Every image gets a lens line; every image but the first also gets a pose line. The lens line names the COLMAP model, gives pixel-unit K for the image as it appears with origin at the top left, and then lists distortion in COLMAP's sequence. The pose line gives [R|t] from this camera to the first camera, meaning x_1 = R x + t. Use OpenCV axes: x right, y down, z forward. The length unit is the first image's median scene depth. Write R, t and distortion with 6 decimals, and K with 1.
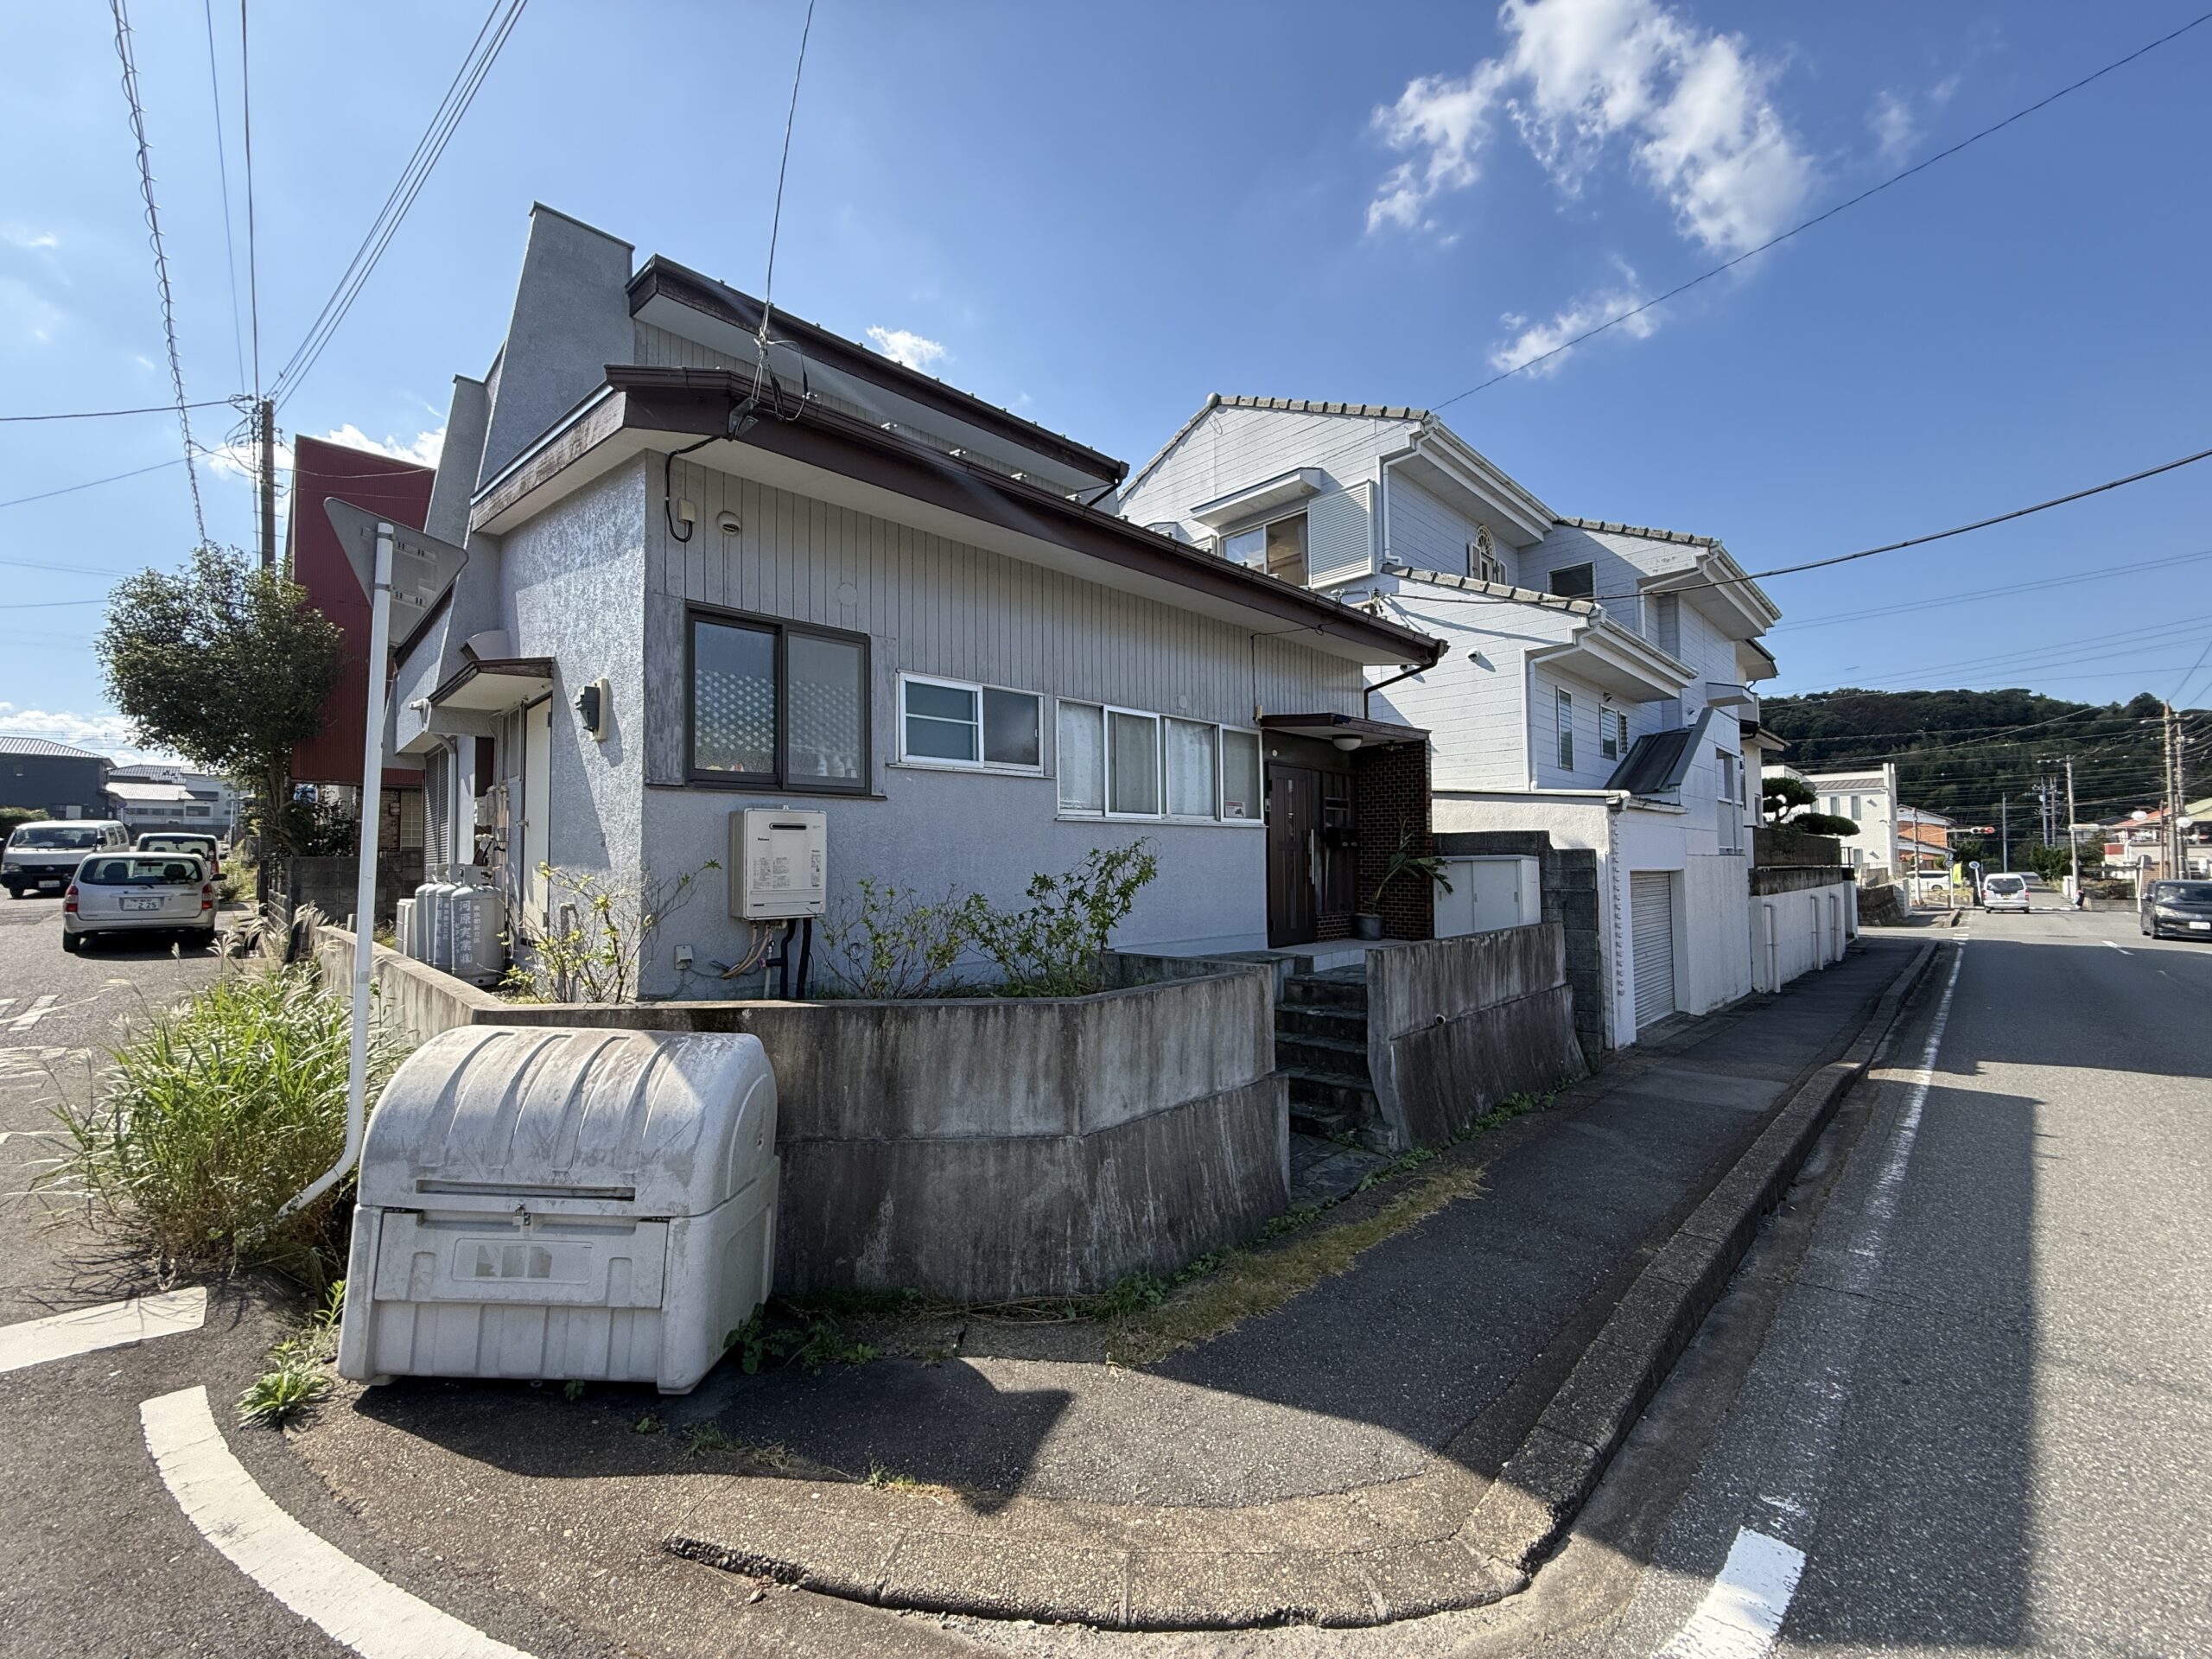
lens RADIAL K [[880.2, 0, 1097.5], [0, 880.2, 831.6], [0, 0, 1]] dist [-0.000614, 0.000722]
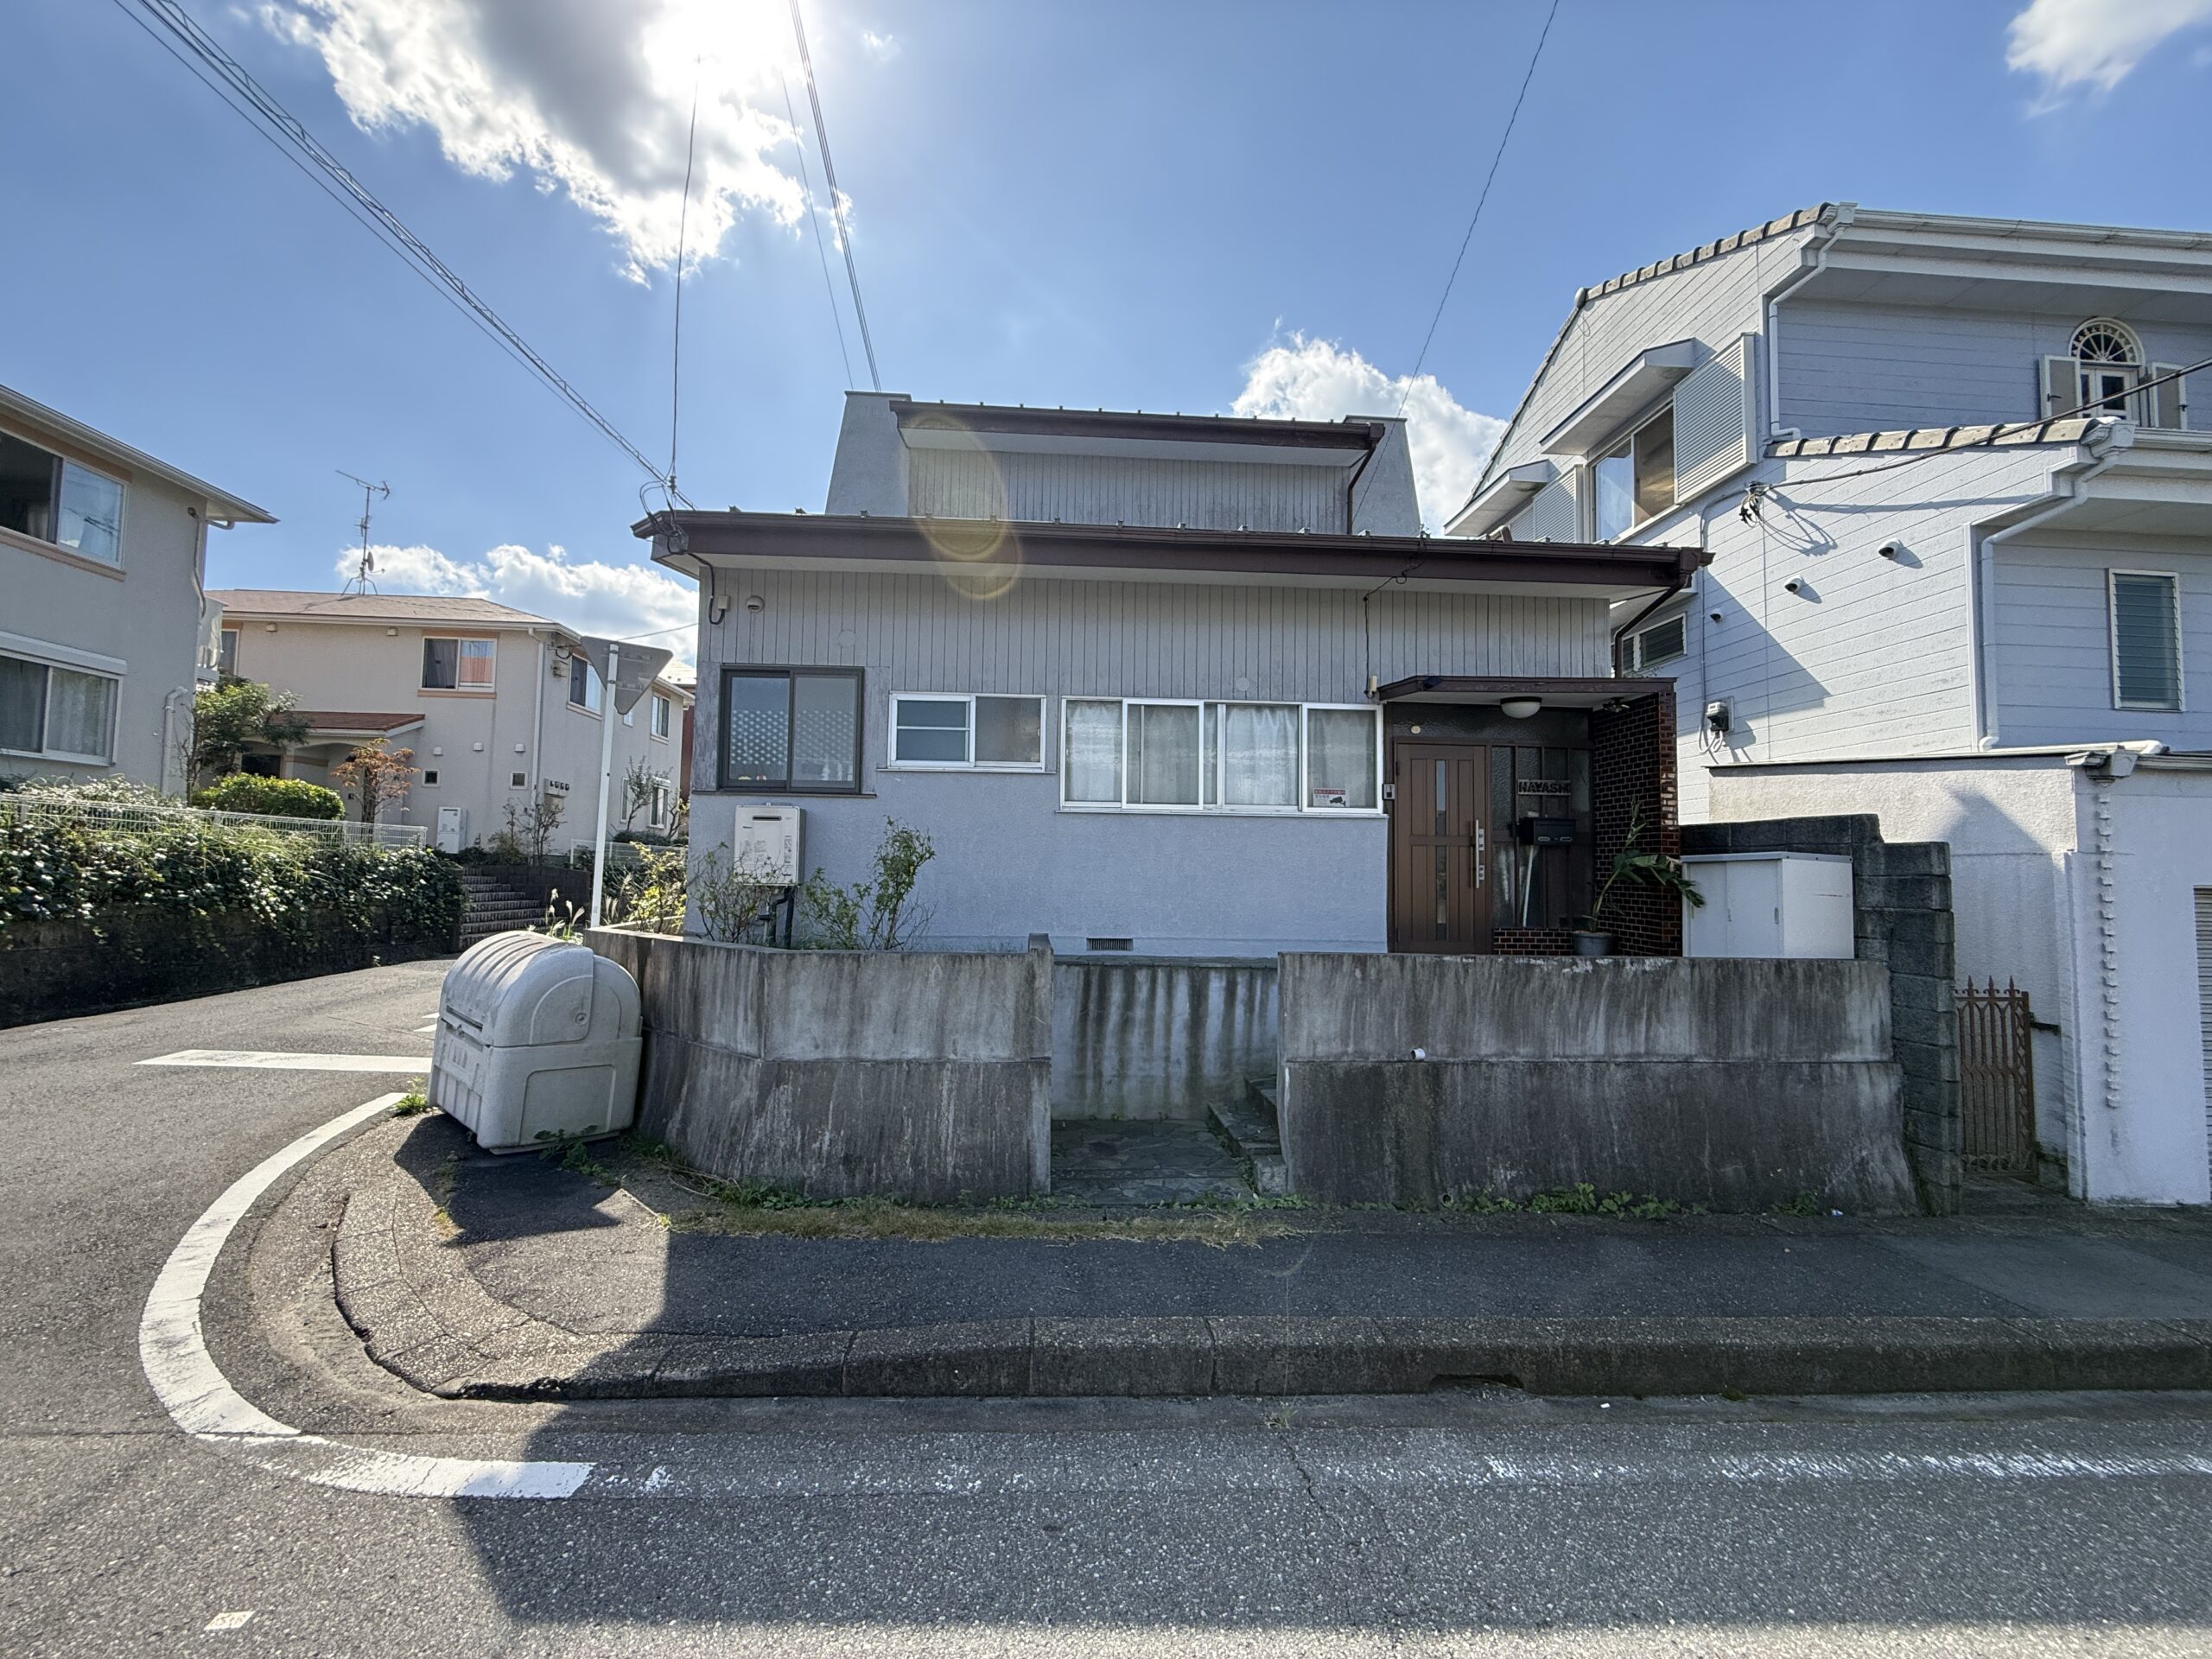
lens RADIAL K [[880.2, 0, 1099.7], [0, 880.2, 832.1], [0, 0, 1]] dist [-0.000614, 0.000722]
pose [[0.756574, -0.012230, -0.653794, 0.655599], [0.001464, 0.999854, -0.017010, 0.028114], [0.653907, 0.011912, 0.756482, 0.214457]]
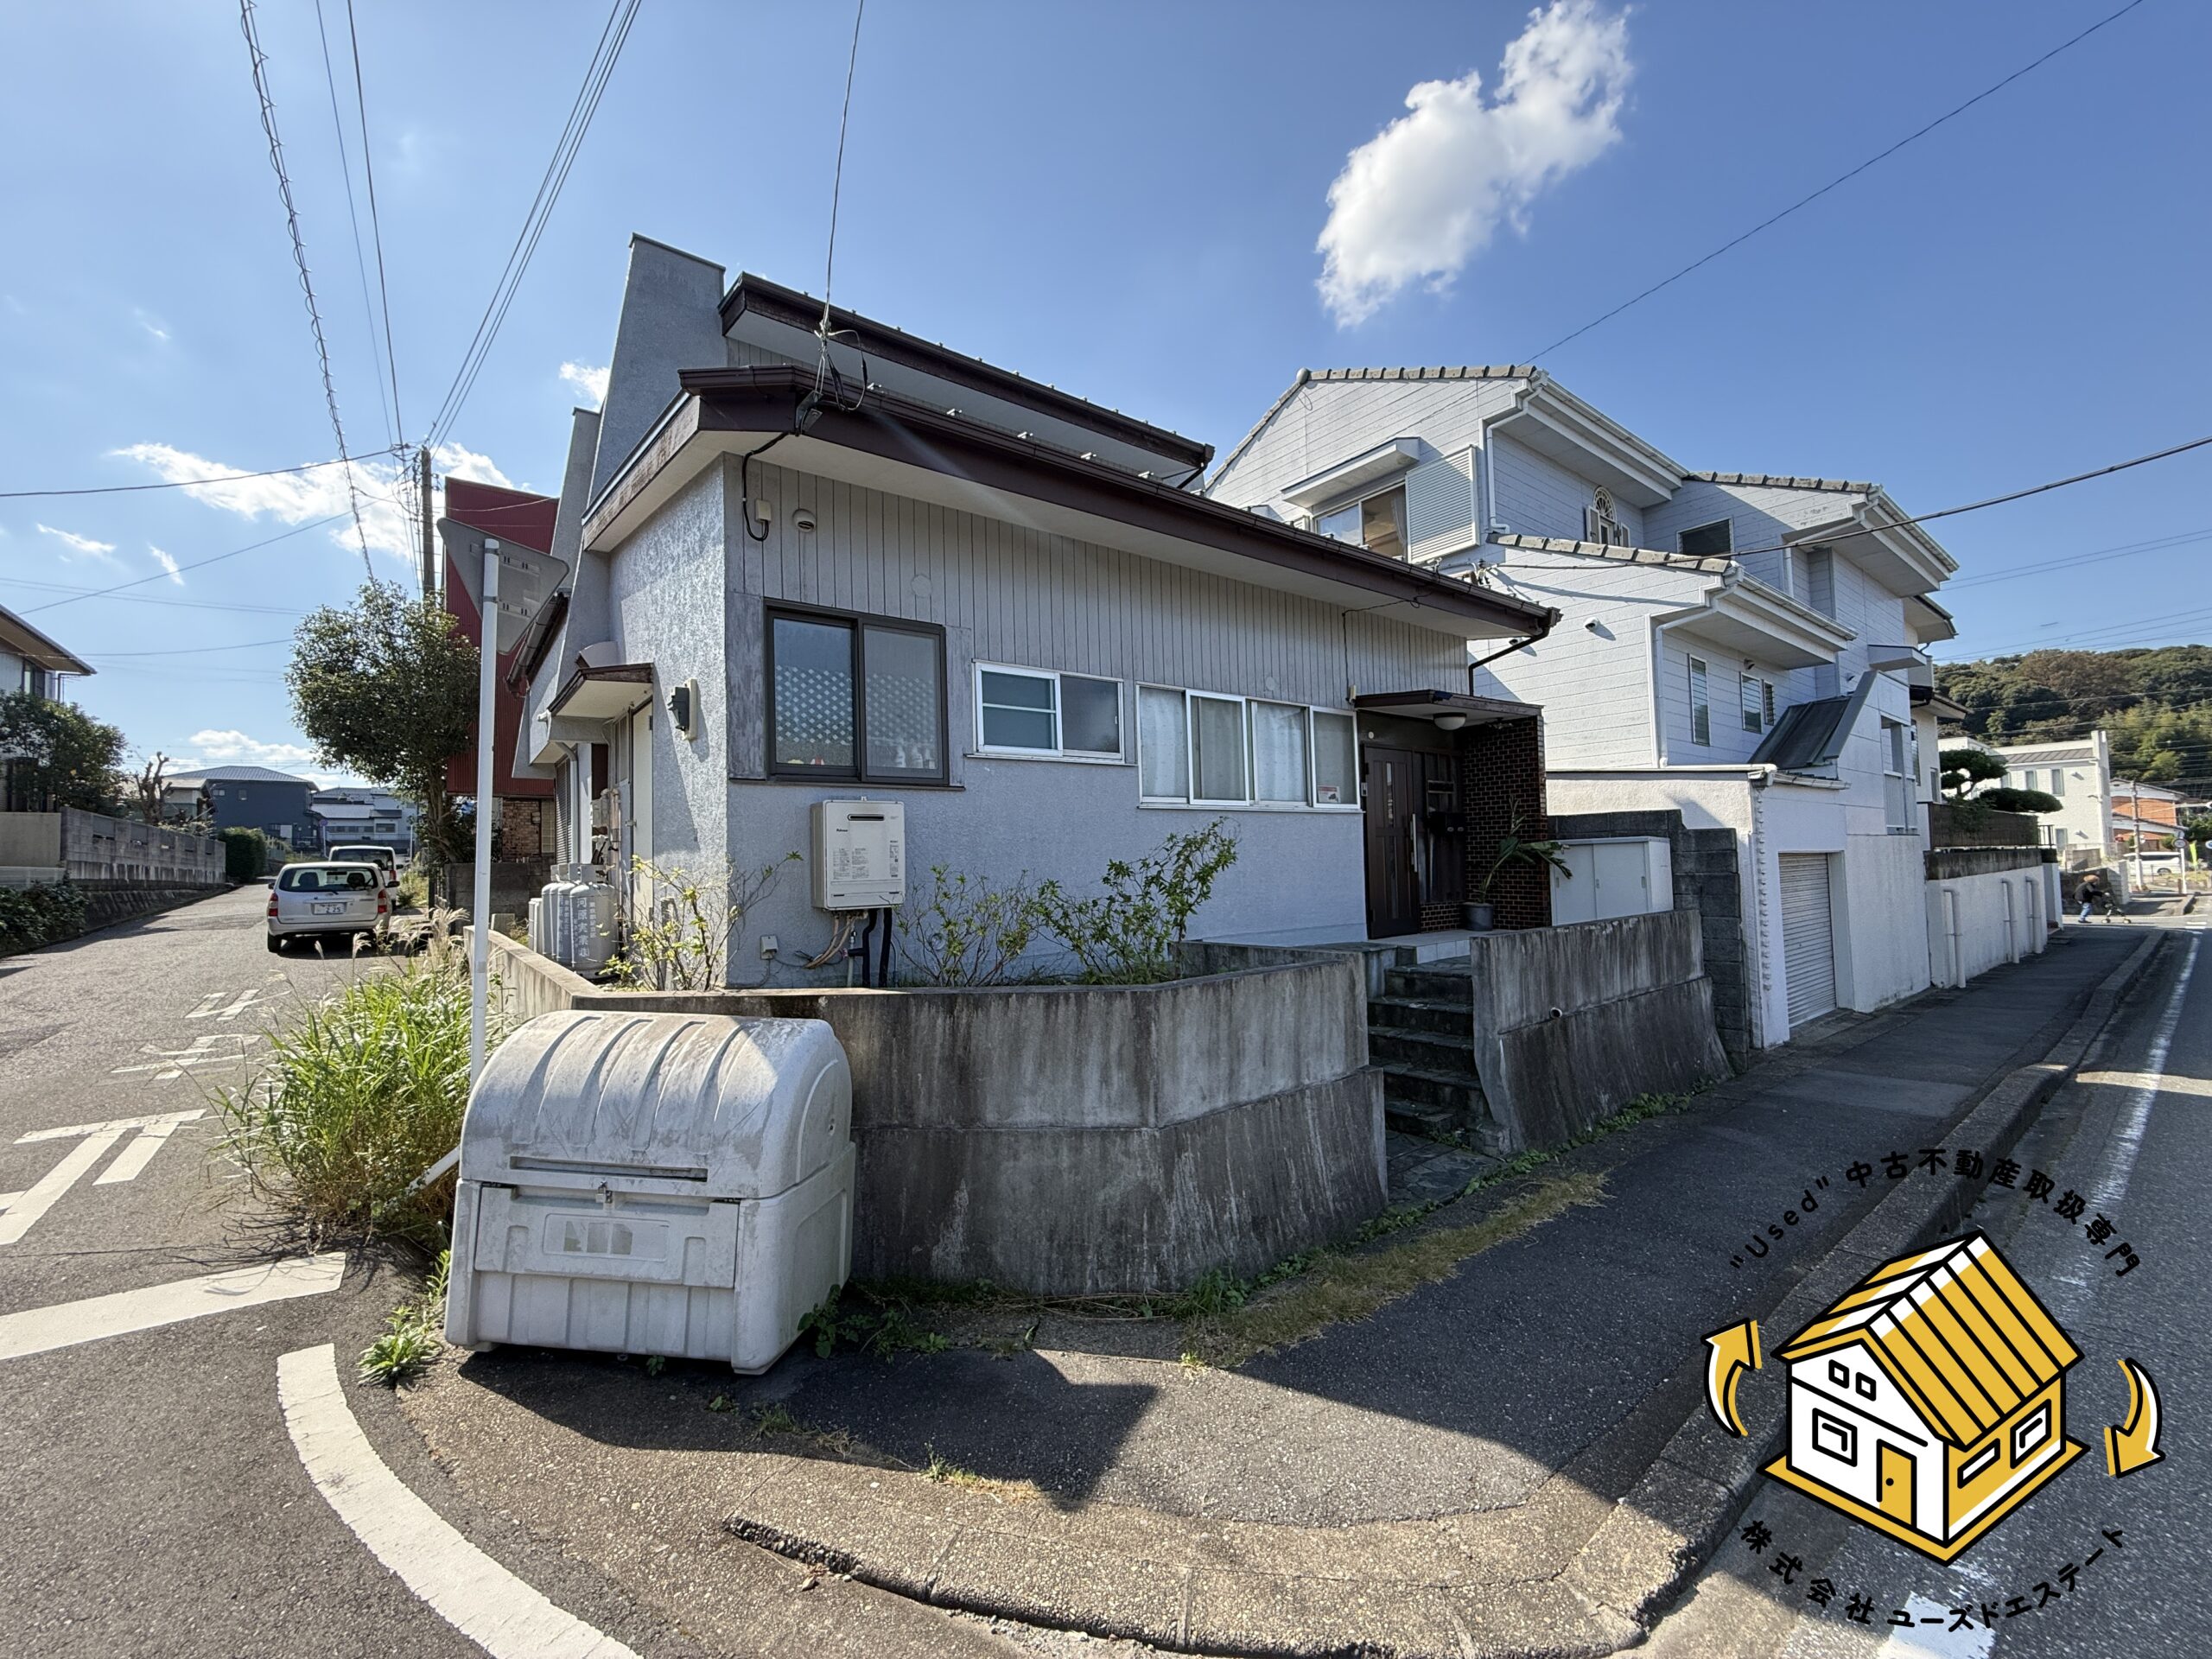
lens RADIAL K [[880.2, 0, 1098.3], [0, 880.2, 832.4], [0, 0, 1]] dist [-0.000614, 0.000722]
pose [[0.992829, -0.021461, -0.117598, 0.021959], [0.021738, 0.999763, 0.001074, 0.011244], [0.117547, -0.003623, 0.993061, 0.020605]]
